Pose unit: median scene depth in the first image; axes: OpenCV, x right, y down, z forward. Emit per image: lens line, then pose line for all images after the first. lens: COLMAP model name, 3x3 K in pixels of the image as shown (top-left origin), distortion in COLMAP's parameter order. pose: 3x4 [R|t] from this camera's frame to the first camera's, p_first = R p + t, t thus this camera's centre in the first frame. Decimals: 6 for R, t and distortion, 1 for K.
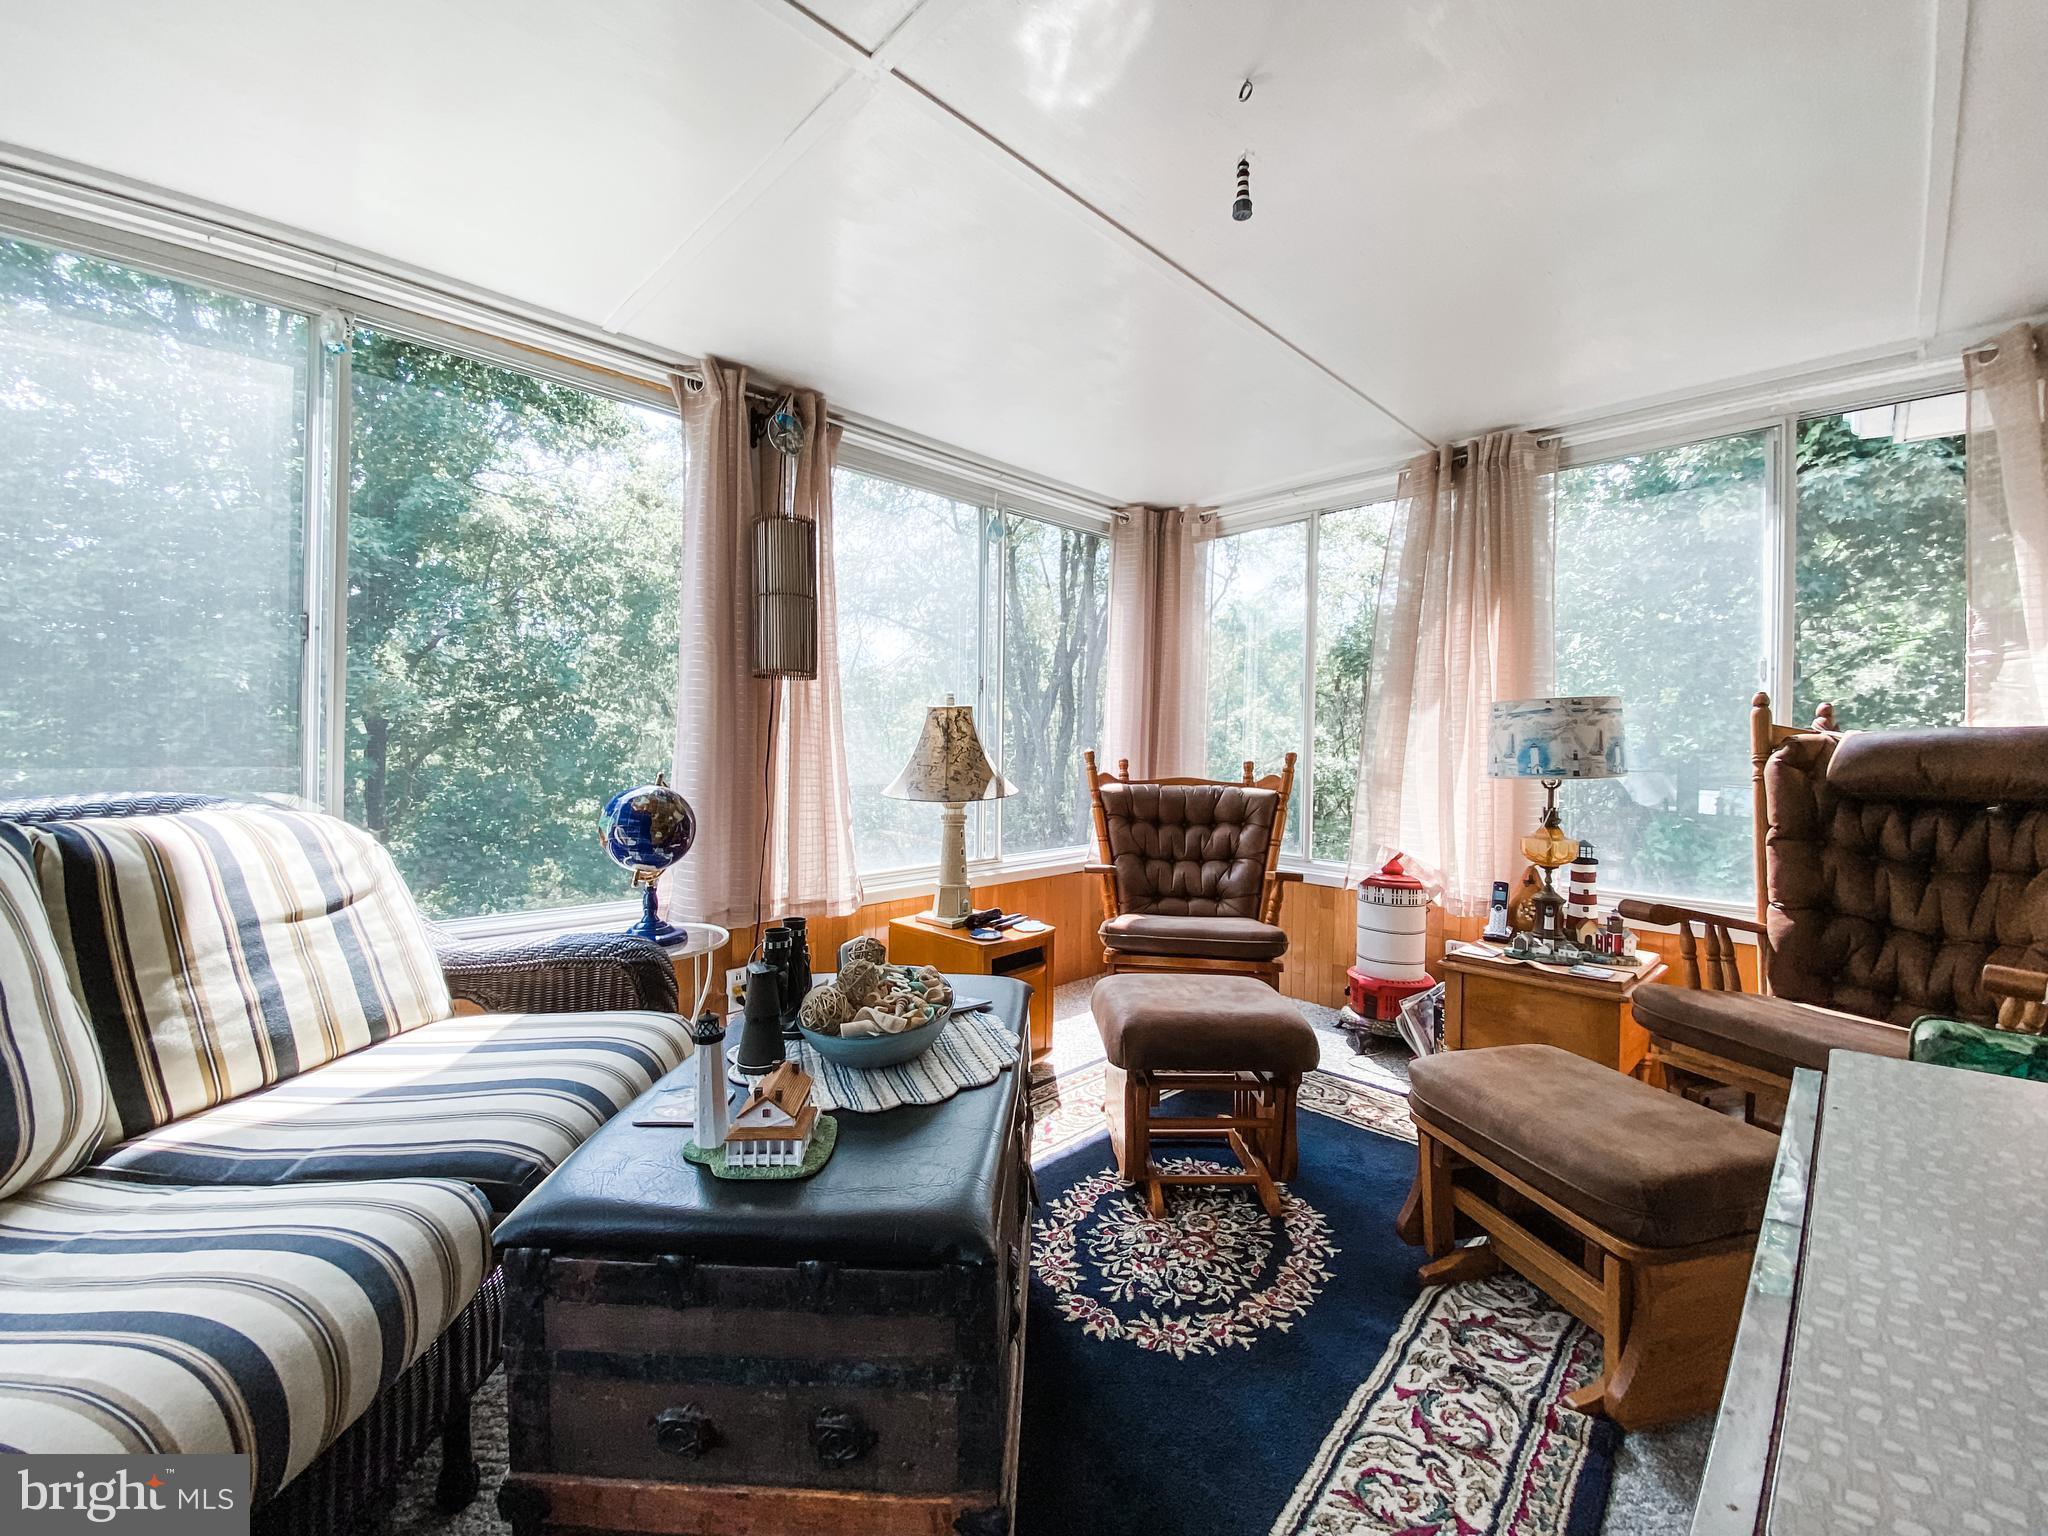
lens RADIAL K [[842.4, 0, 1013.9], [0, 842.4, 760.5], [0, 0, 1]] dist [0.043516, -0.032221]
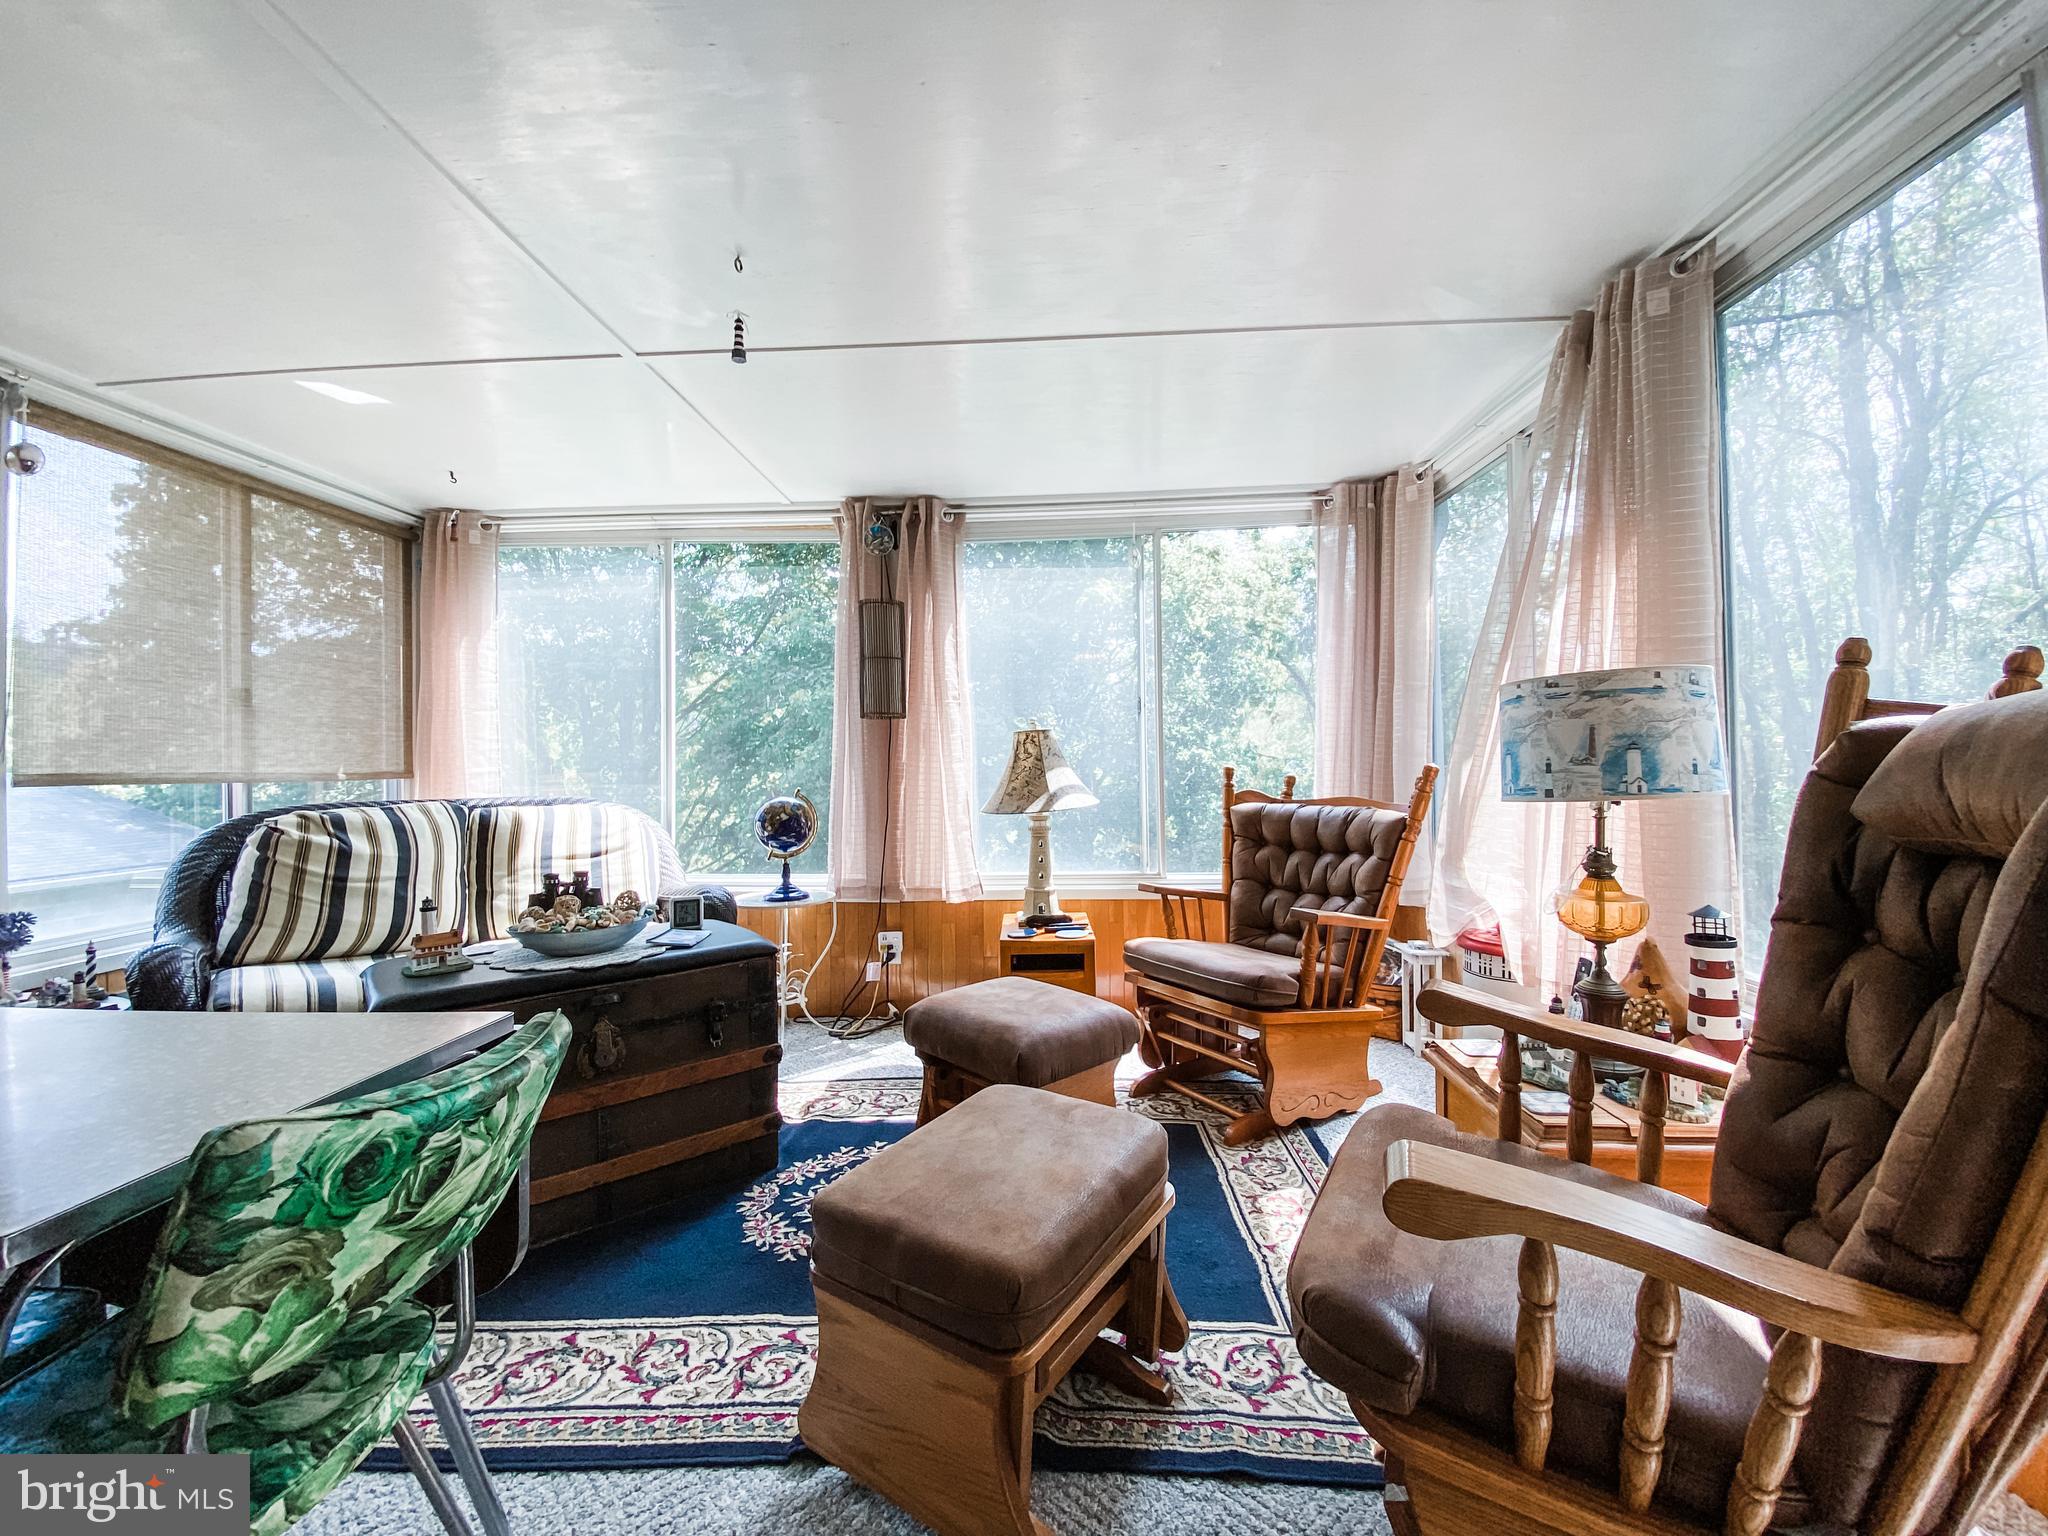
lens RADIAL K [[842.4, 0, 1013.9], [0, 842.4, 760.5], [0, 0, 1]] dist [0.043516, -0.032221]
pose [[0.666454, -0.021925, -0.745224, 0.846401], [0.006195, 0.999696, -0.023872, 0.003124], [0.745520, 0.011293, 0.666387, 0.254733]]
